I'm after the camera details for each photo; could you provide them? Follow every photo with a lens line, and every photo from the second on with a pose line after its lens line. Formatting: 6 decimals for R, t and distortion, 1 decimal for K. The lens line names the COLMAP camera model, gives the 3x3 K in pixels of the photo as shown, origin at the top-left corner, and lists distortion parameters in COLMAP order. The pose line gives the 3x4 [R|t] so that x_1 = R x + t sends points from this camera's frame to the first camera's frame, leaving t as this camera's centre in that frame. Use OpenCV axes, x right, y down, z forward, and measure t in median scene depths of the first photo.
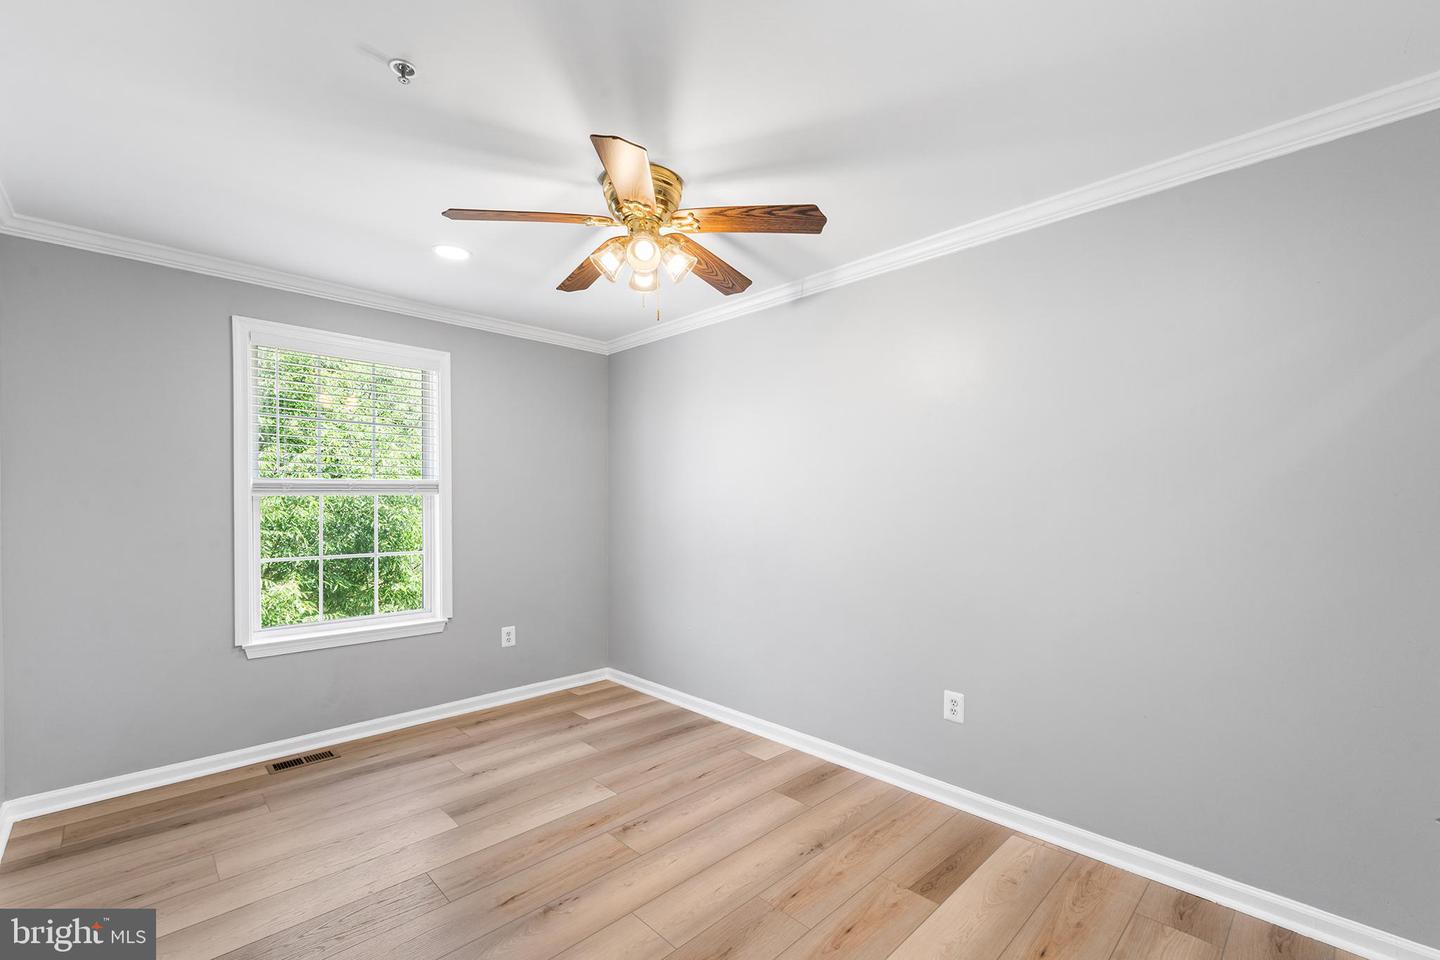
lens RADIAL K [[608.5, 0, 714.6], [0, 608.5, 495.2], [0, 0, 1]] dist [0.000310, -0.000261]
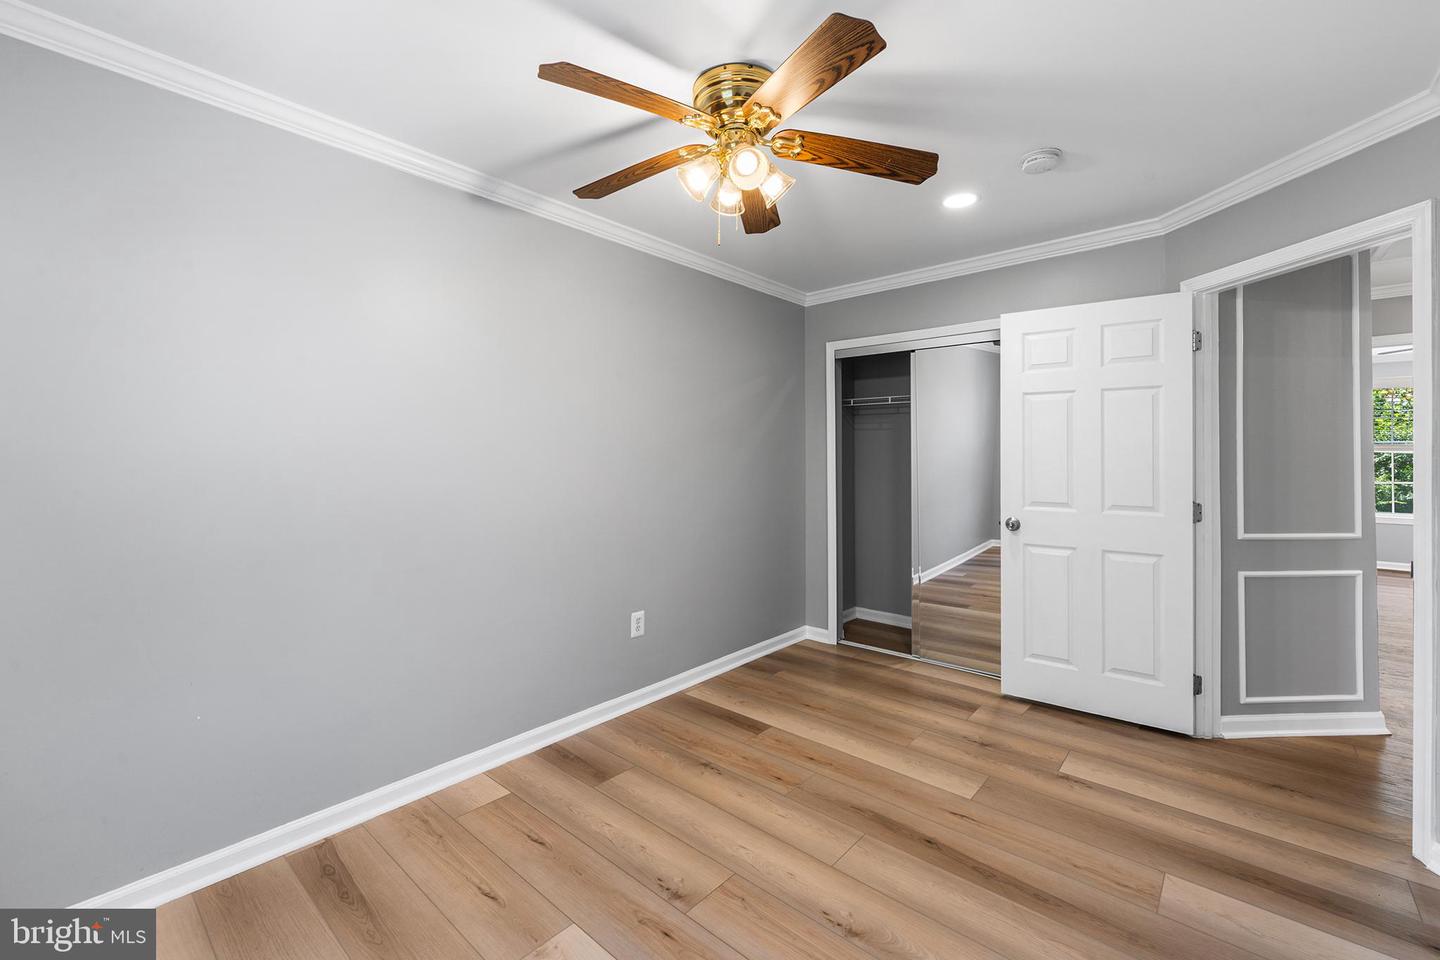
lens RADIAL K [[608.5, 0, 726.6], [0, 608.5, 449.0], [0, 0, 1]] dist [0.000310, -0.000261]
pose [[-0.088786, 0.006248, 0.996031, -0.835935], [-0.011295, 0.999910, -0.007279, 0.004312], [-0.995987, -0.011897, -0.088708, 0.942815]]
